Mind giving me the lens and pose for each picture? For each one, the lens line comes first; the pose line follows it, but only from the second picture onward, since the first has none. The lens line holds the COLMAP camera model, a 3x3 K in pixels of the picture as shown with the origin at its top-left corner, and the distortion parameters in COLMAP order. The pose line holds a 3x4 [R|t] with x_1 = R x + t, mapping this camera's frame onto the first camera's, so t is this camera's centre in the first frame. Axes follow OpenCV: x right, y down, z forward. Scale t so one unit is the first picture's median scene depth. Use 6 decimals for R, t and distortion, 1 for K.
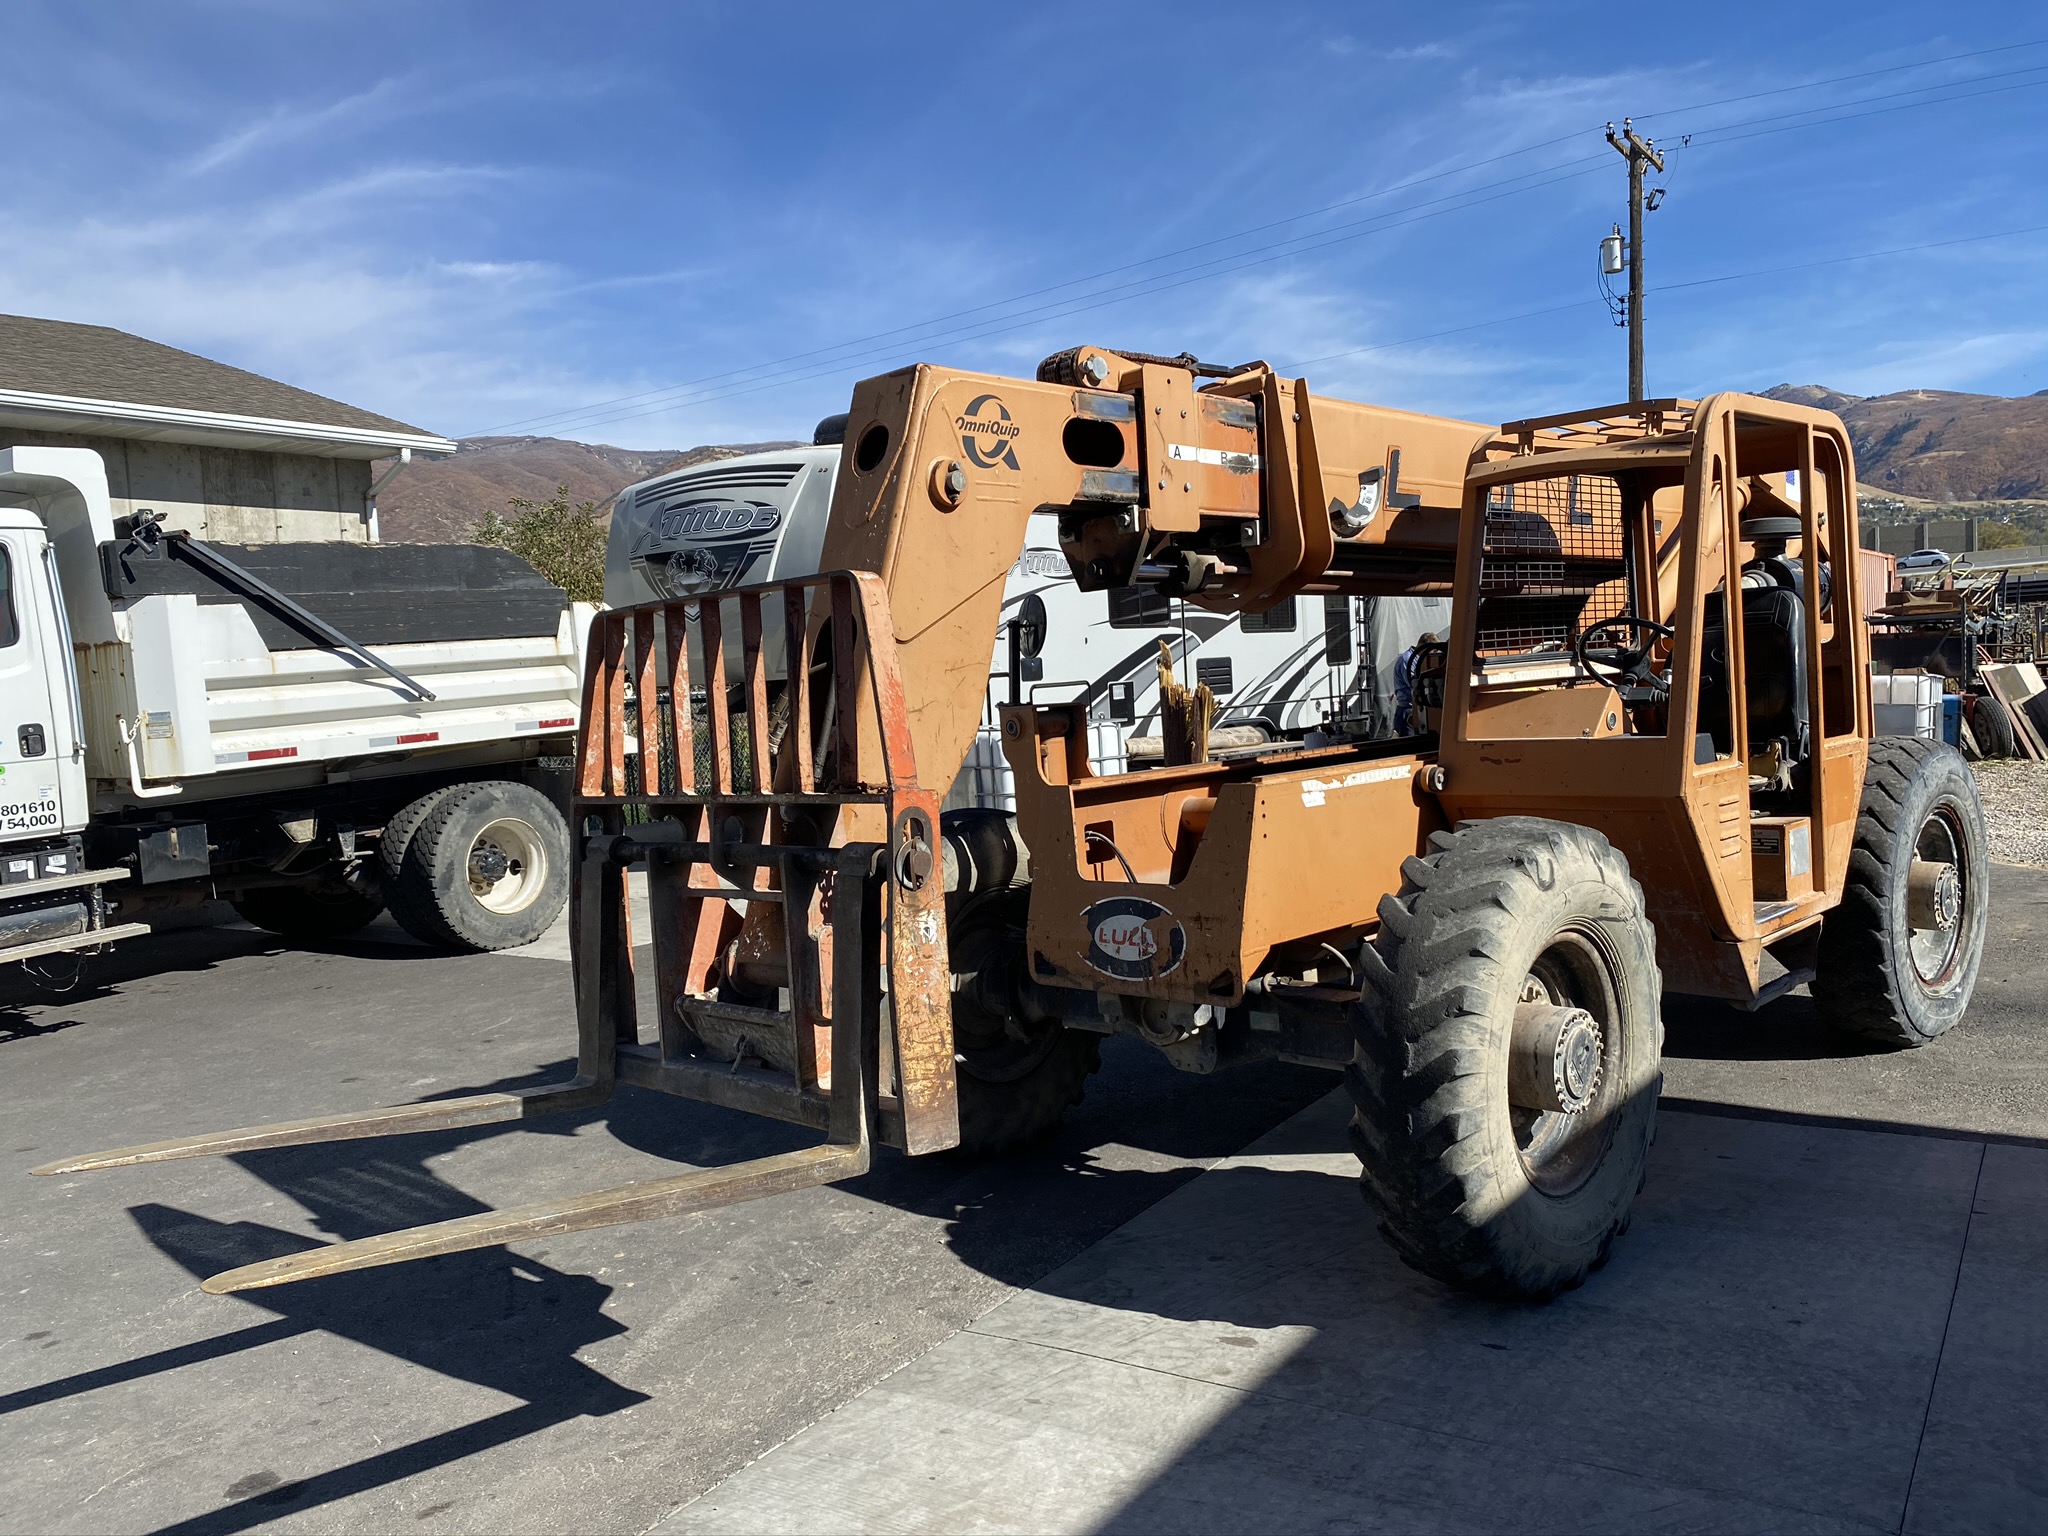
lens RADIAL K [[1543.8, 0, 1024.0], [0, 1543.8, 768.0], [0, 0, 1]] dist [0.011006, -0.005862]
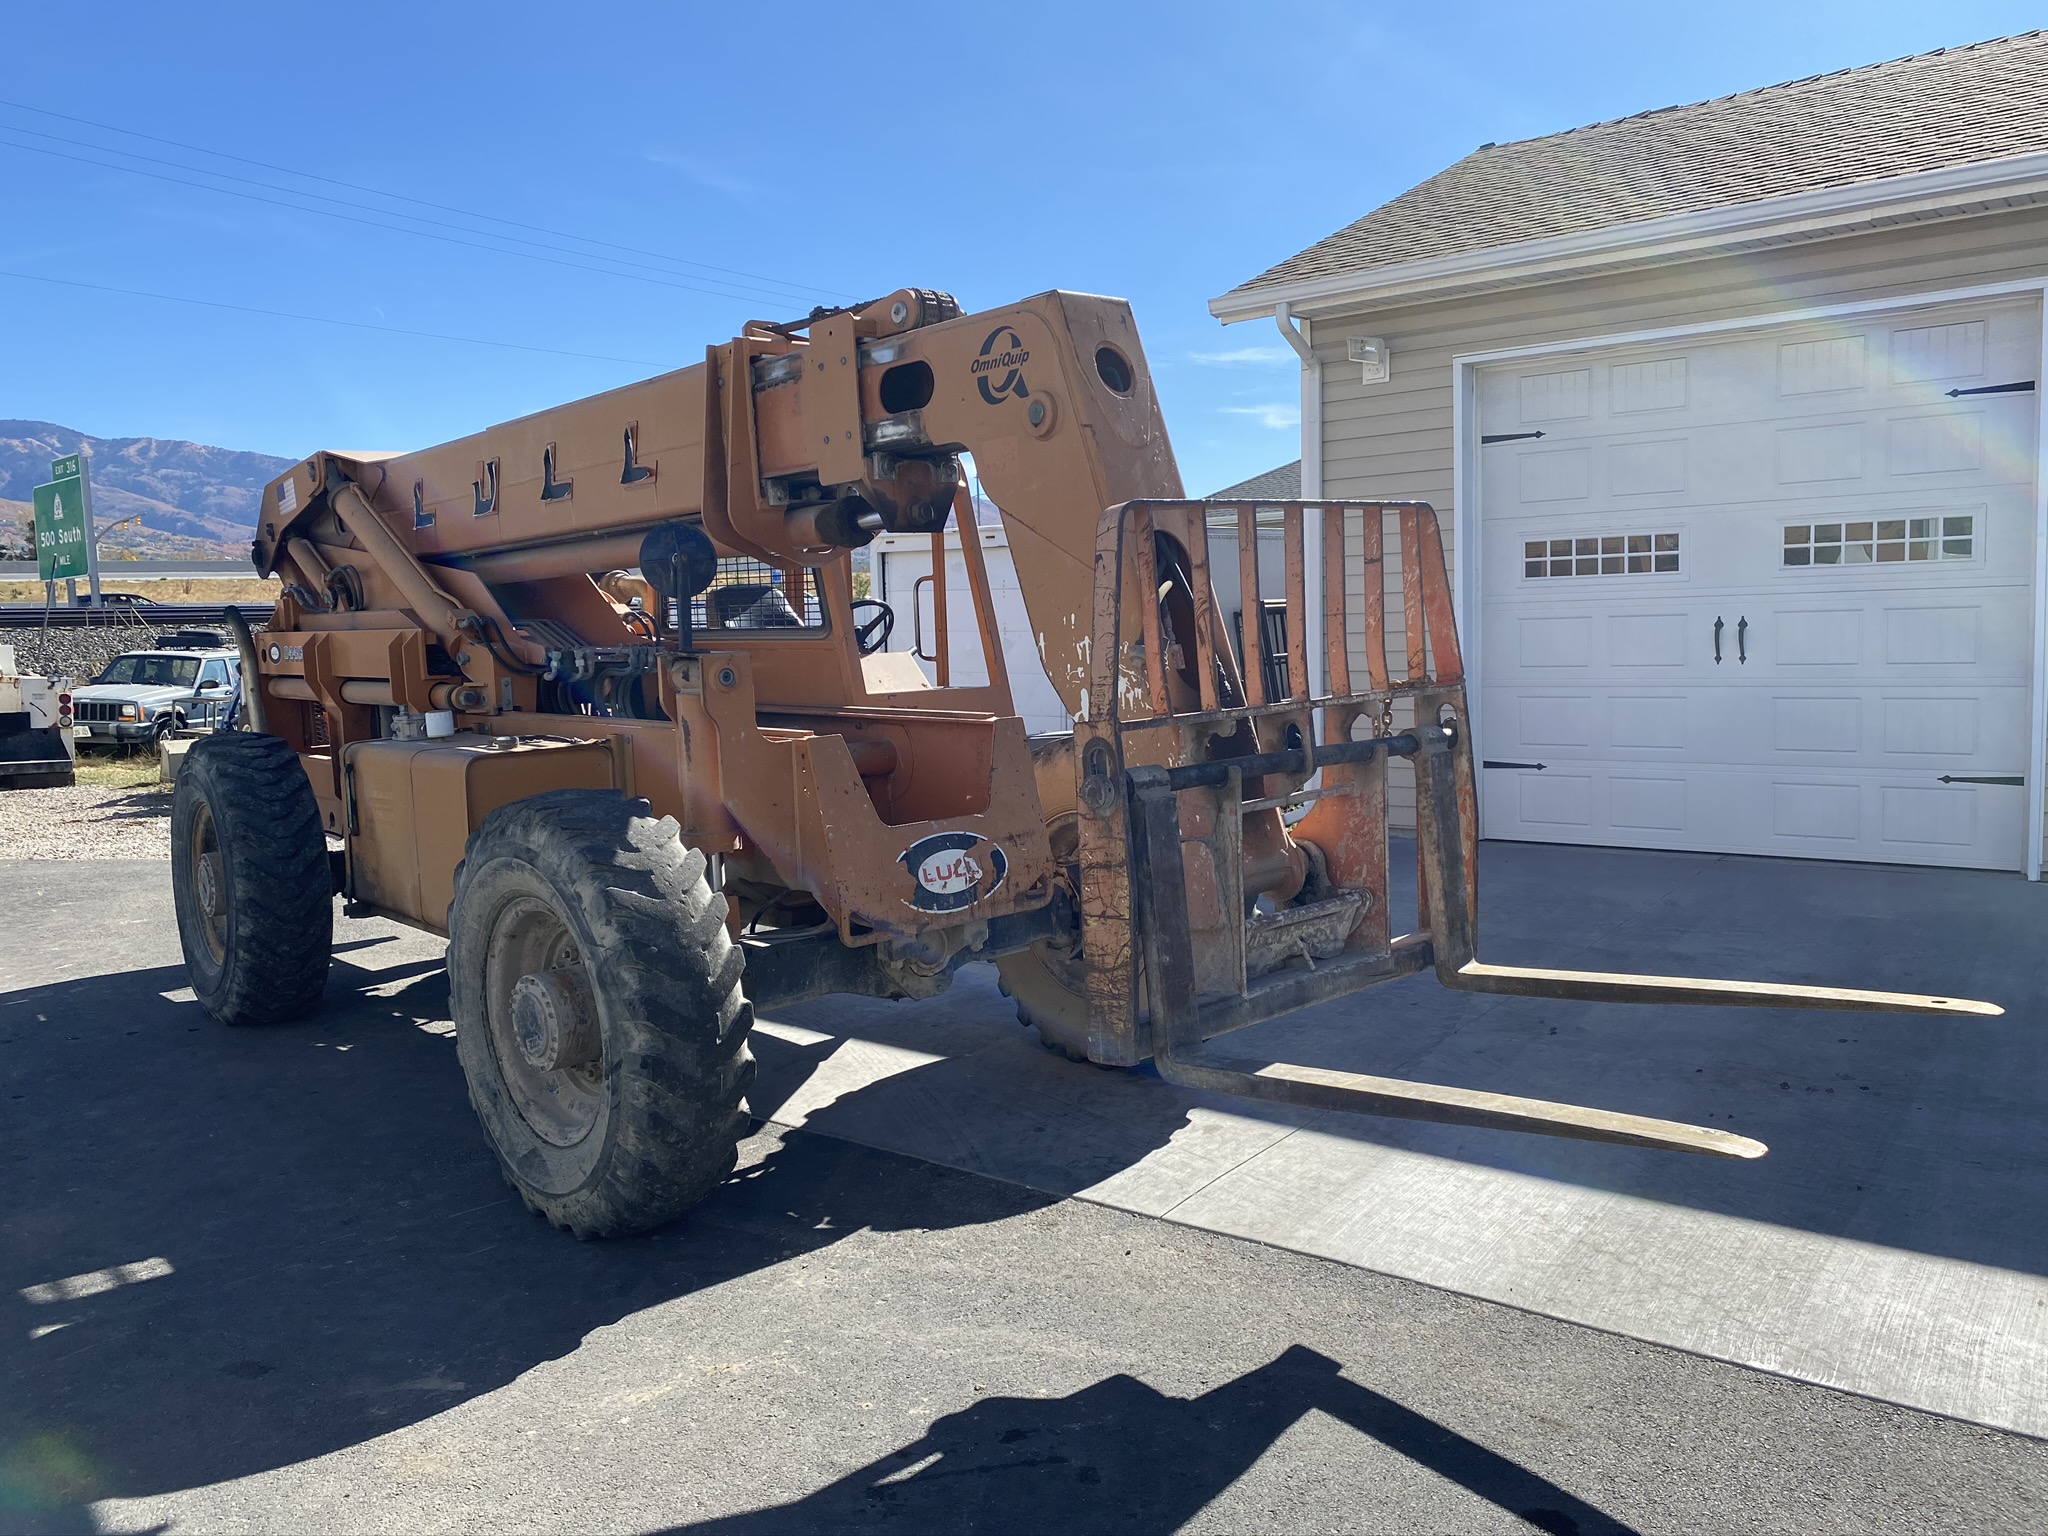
lens RADIAL K [[1543.8, 0, 1024.0], [0, 1543.8, 768.0], [0, 0, 1]] dist [0.011006, -0.005862]
pose [[0.054056, -0.035302, 0.997914, -0.965971], [0.080929, 0.996242, 0.030859, 0.012853], [-0.995253, 0.079092, 0.056710, 0.889077]]
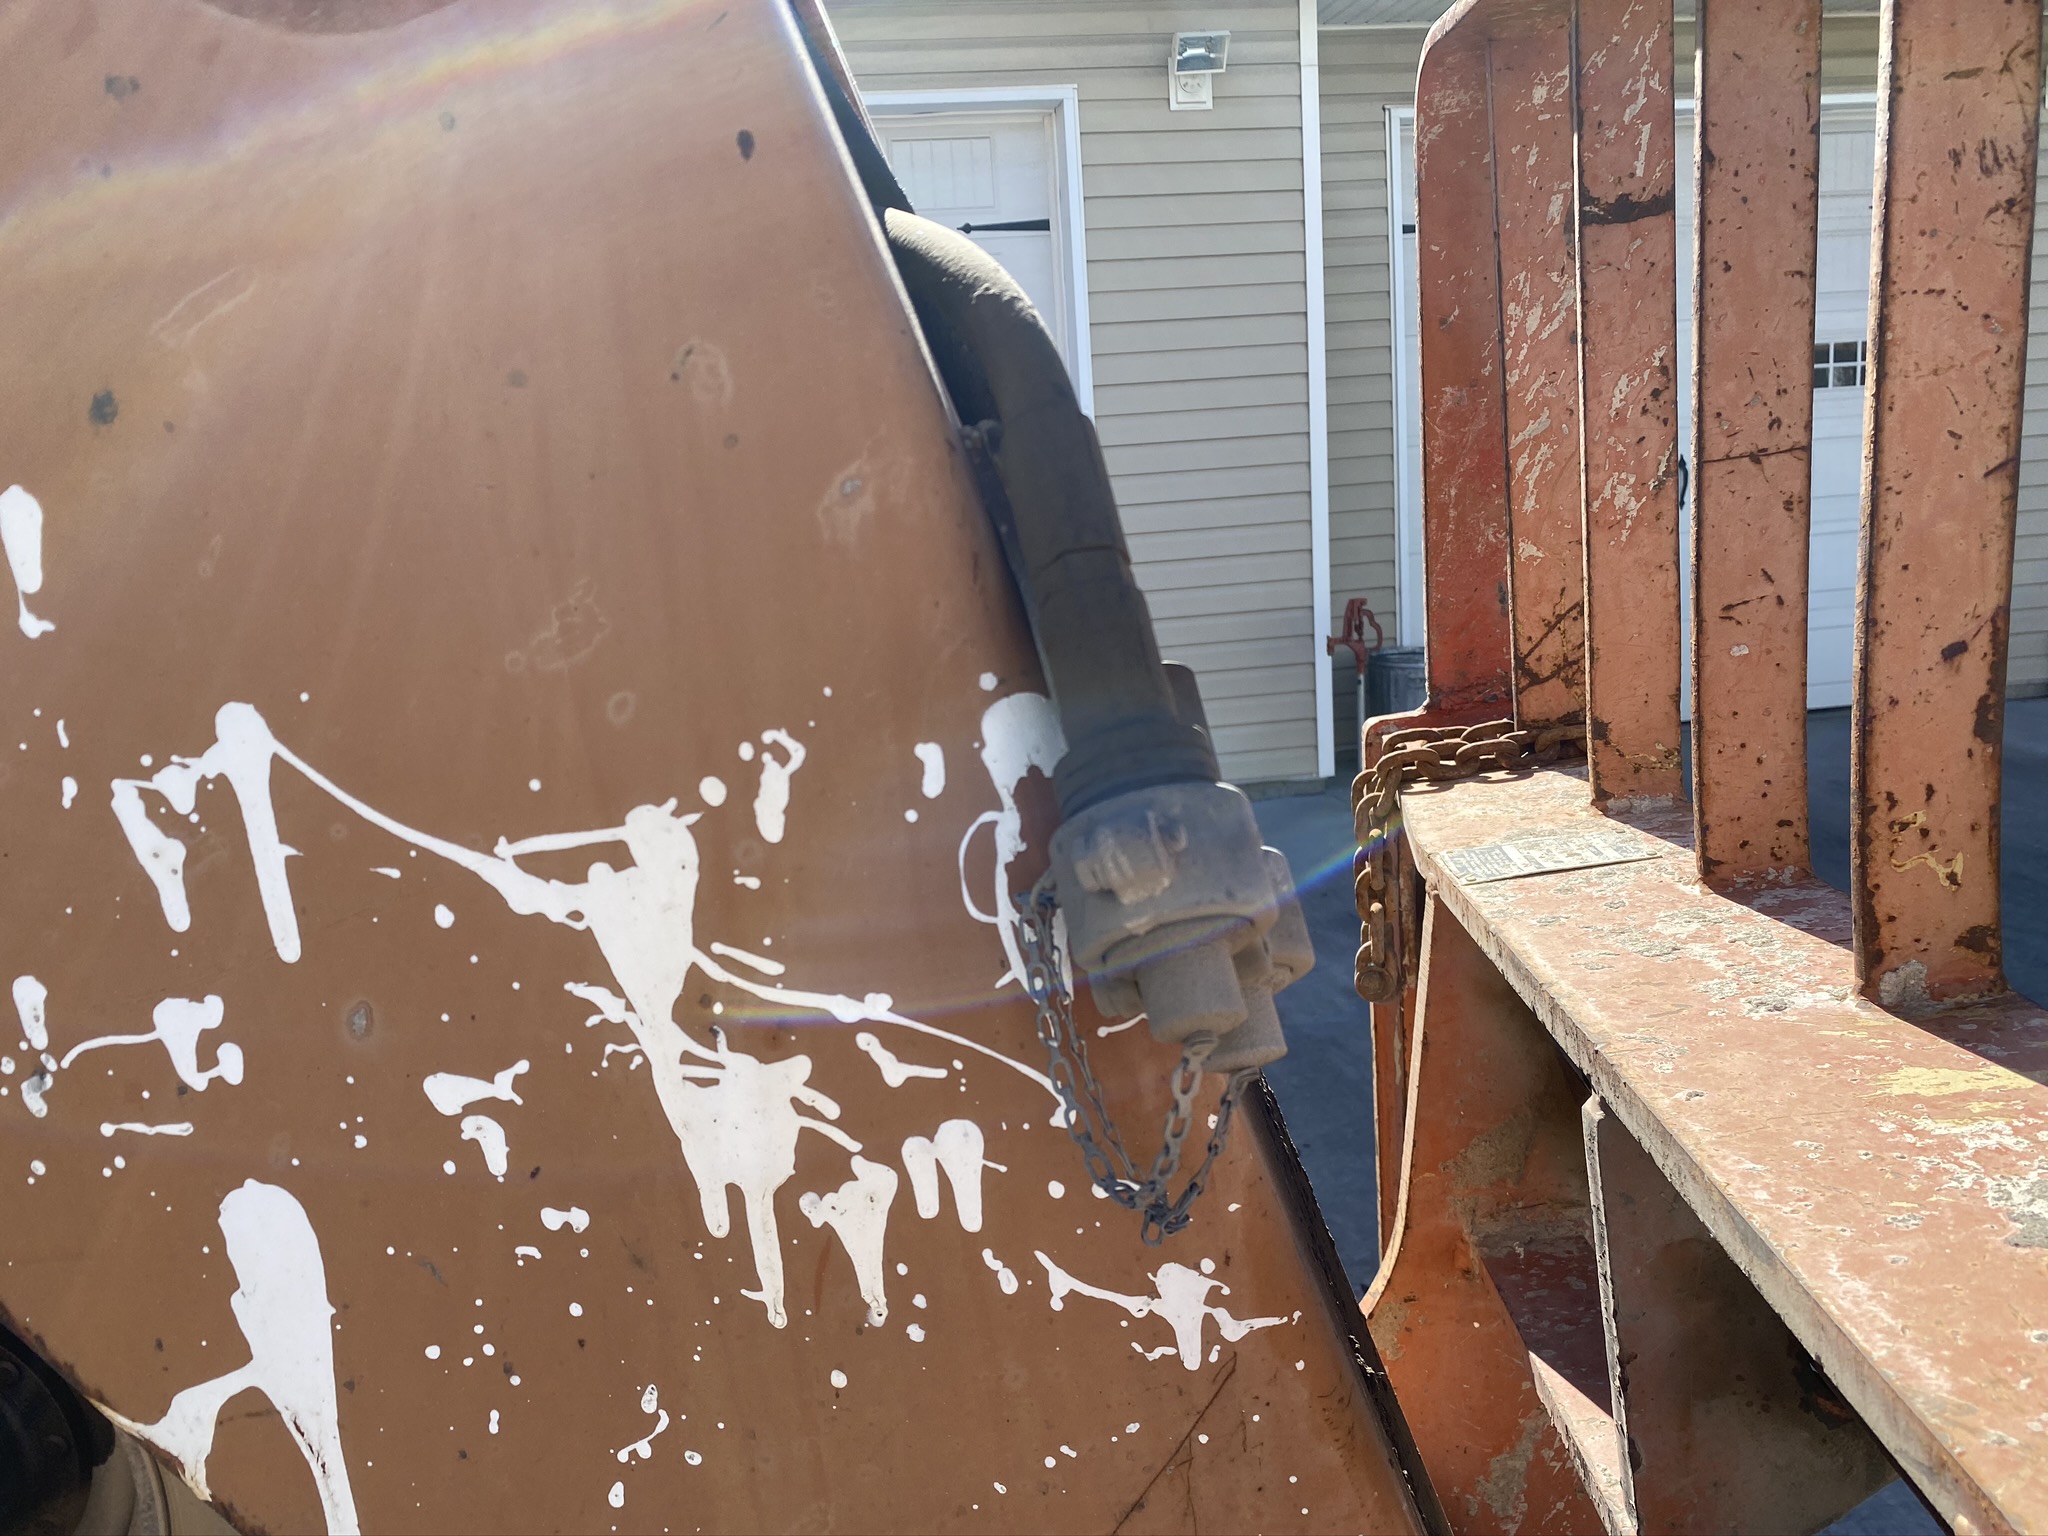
lens RADIAL K [[1543.8, 0, 1024.0], [0, 1543.8, 768.0], [0, 0, 1]] dist [0.011006, -0.005862]
pose [[-0.682893, -0.030764, 0.729870, -0.190579], [0.147416, 0.972755, 0.178929, -0.036477], [-0.715490, 0.229784, -0.659753, 0.924091]]
